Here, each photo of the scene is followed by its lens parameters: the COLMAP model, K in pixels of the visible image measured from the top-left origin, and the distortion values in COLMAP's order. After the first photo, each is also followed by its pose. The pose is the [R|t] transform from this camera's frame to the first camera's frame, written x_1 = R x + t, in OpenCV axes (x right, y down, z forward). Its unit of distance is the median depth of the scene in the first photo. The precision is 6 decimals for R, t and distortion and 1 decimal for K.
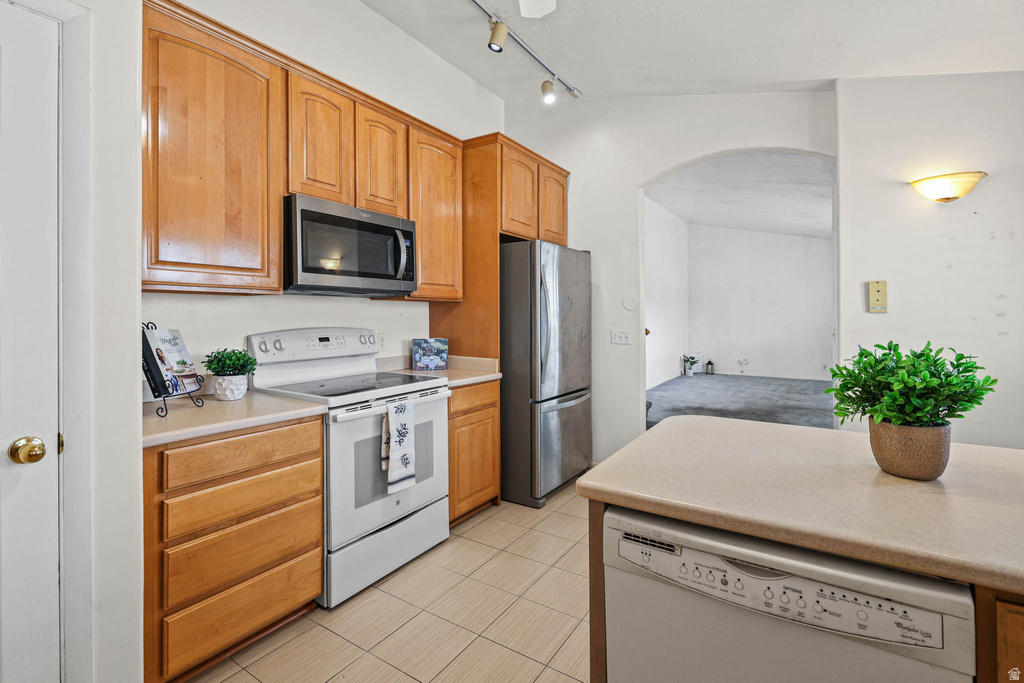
lens RADIAL K [[474.7, 0, 510.9], [0, 474.7, 313.2], [0, 0, 1]] dist [-0.001669, -0.000474]
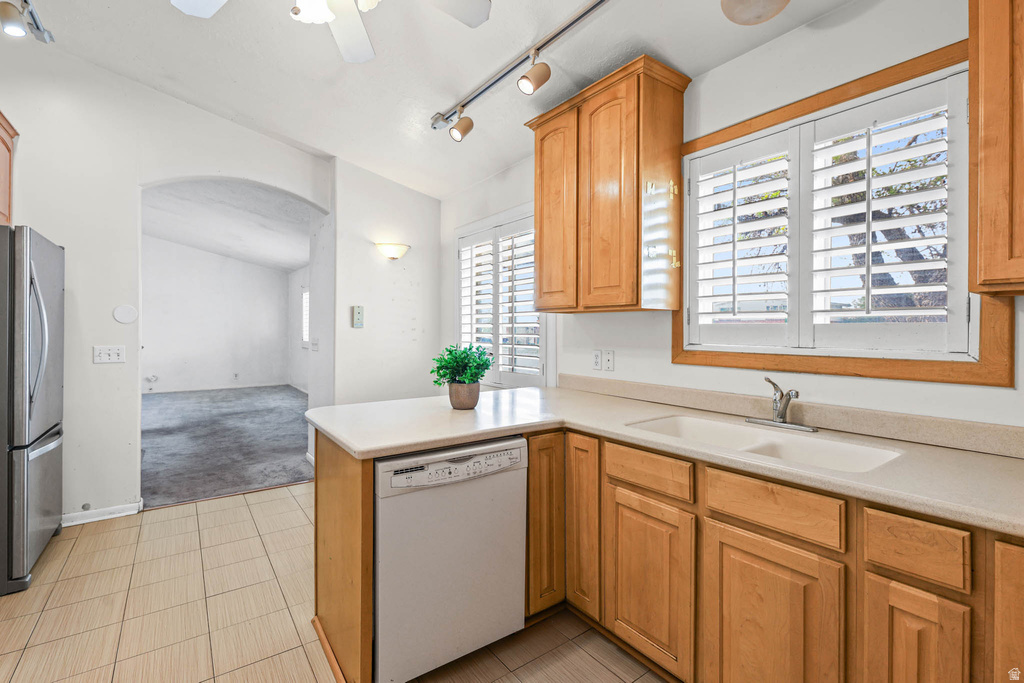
lens RADIAL K [[464.1, 0, 511.4], [0, 464.1, 329.5], [0, 0, 1]] dist [0.000926, 0.000108]
pose [[0.360867, 0.001461, 0.932616, -0.921951], [-0.007072, 0.999974, 0.001170, -0.000974], [-0.932591, -0.007017, 0.360868, 0.094928]]
